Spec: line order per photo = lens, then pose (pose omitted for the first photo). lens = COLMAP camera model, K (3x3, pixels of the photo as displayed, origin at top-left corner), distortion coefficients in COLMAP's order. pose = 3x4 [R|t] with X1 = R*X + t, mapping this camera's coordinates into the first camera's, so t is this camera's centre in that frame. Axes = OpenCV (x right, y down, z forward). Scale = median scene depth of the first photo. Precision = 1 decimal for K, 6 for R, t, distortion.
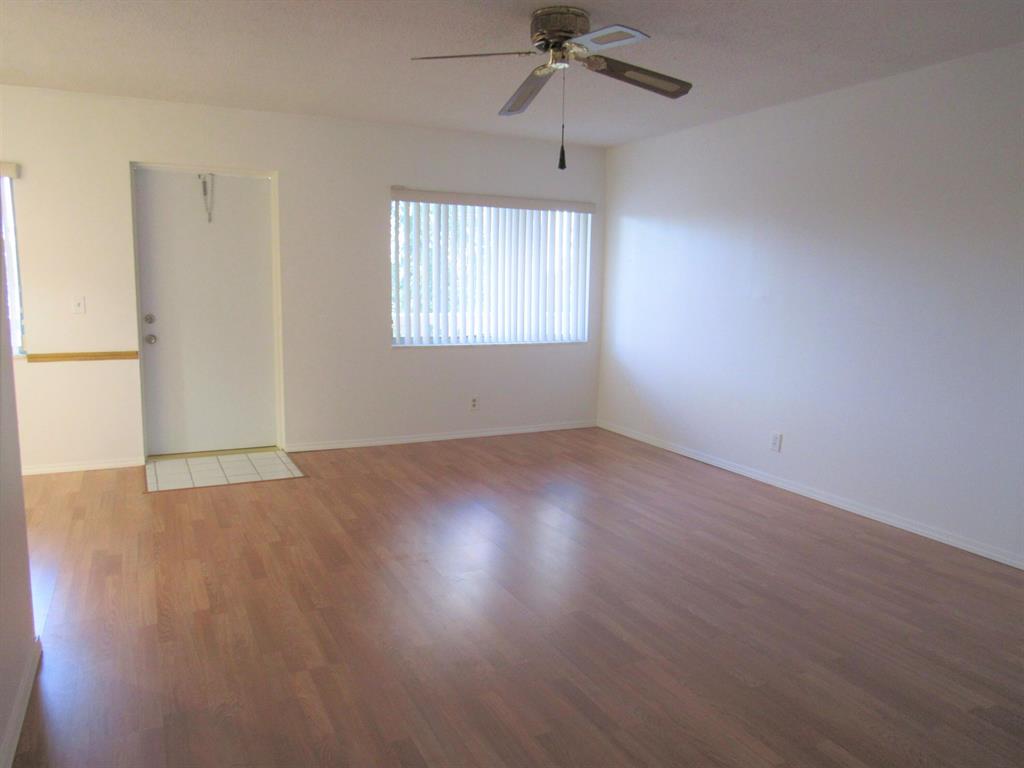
lens RADIAL K [[740.5, 0, 512.0], [0, 740.5, 384.0], [0, 0, 1]] dist [-0.008103, -0.004023]
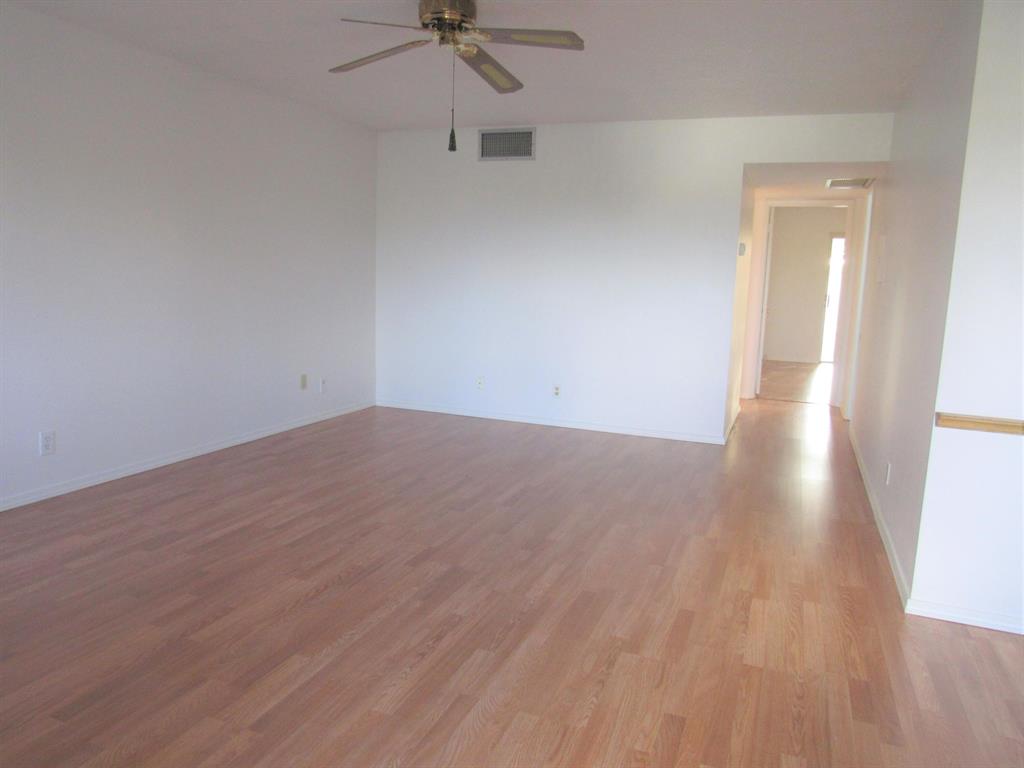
lens RADIAL K [[740.5, 0, 512.0], [0, 740.5, 384.0], [0, 0, 1]] dist [-0.008103, -0.004023]
pose [[-0.673640, -0.150322, 0.723611, -0.745033], [0.051135, 0.967270, 0.248543, -0.210676], [-0.737289, 0.204430, -0.643905, 1.561586]]
